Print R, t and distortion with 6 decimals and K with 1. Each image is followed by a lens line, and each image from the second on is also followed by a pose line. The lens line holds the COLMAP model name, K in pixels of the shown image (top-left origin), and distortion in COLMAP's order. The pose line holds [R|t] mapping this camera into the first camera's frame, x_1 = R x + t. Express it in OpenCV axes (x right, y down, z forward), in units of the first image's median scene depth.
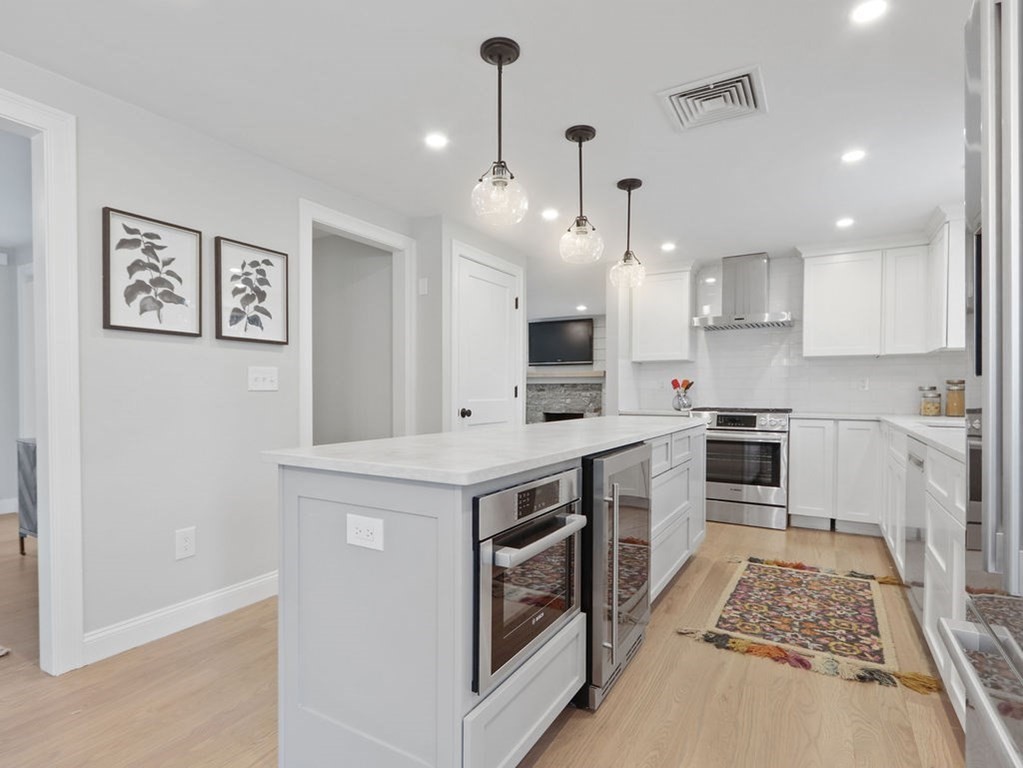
lens RADIAL K [[539.8, 0, 510.1], [0, 539.8, 400.4], [0, 0, 1]] dist [0.001376, -0.000087]
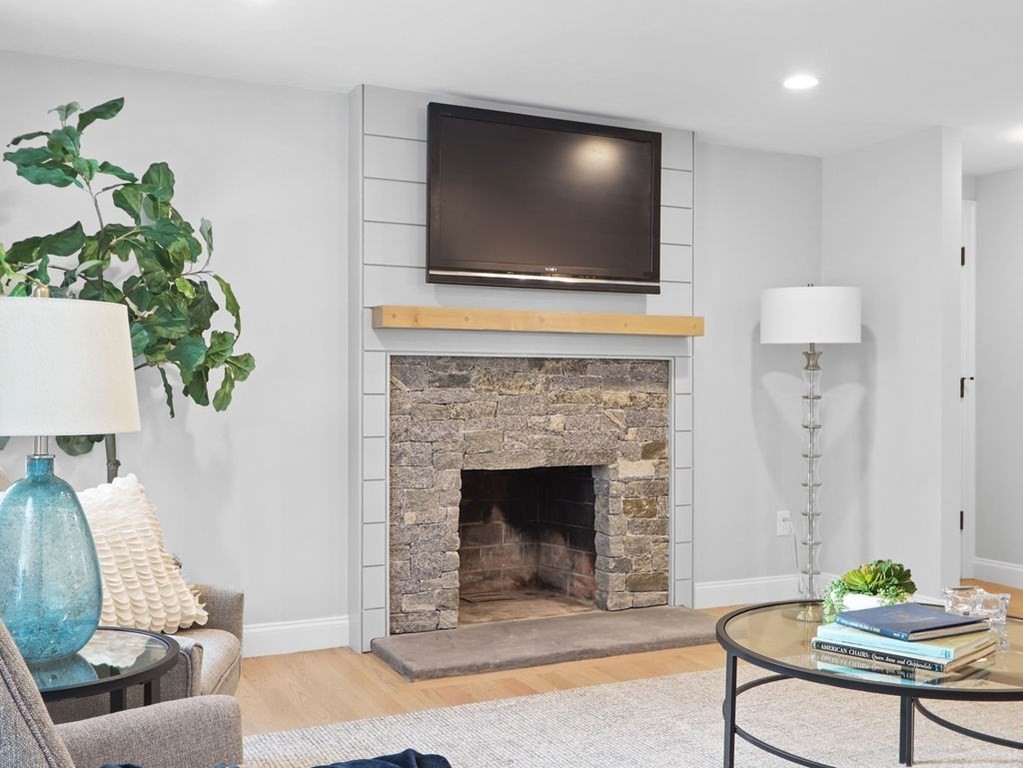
lens RADIAL K [[1026.0, 0, 513.5], [0, 1026.0, 393.1], [0, 0, 1]] dist [0.007309, 0.012149]
pose [[0.550961, -0.006168, 0.834508, -0.929769], [0.012321, 0.999924, -0.000744, -0.036925], [-0.834440, 0.010692, 0.550995, 2.034277]]
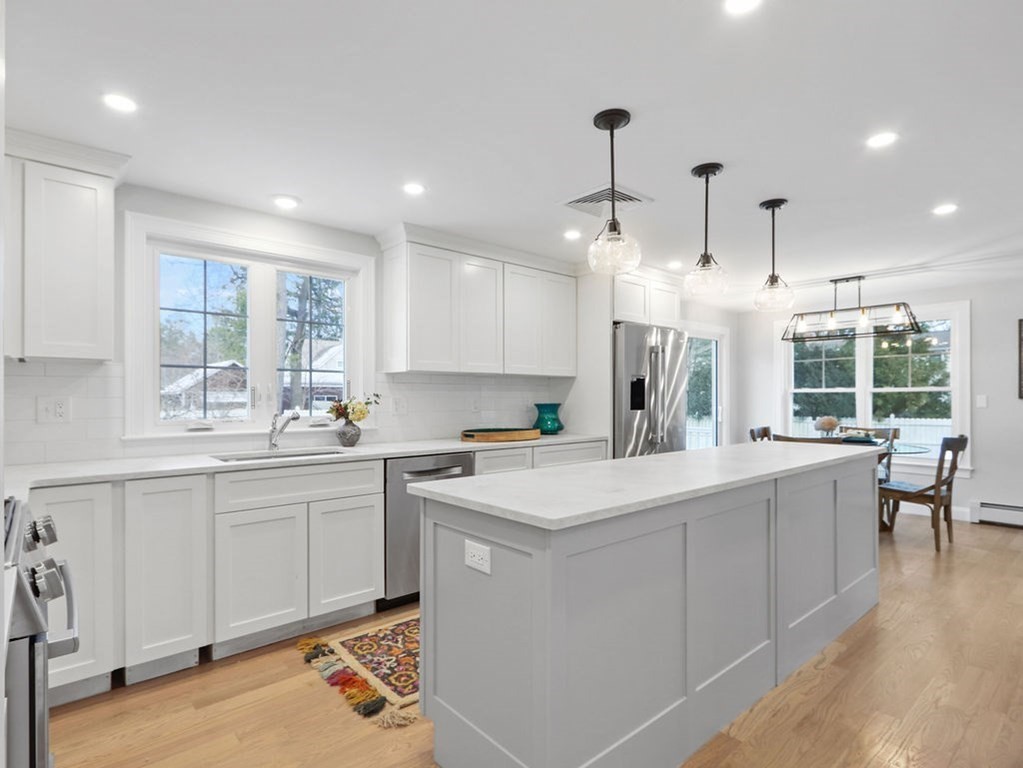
lens RADIAL K [[537.2, 0, 505.4], [0, 537.2, 393.5], [0, 0, 1]] dist [0.000441, -0.000670]
pose [[-0.946857, 0.001580, 0.321652, 0.128559], [0.004003, 0.999968, 0.006872, -0.065151], [-0.321631, 0.007794, -0.946833, 1.658704]]
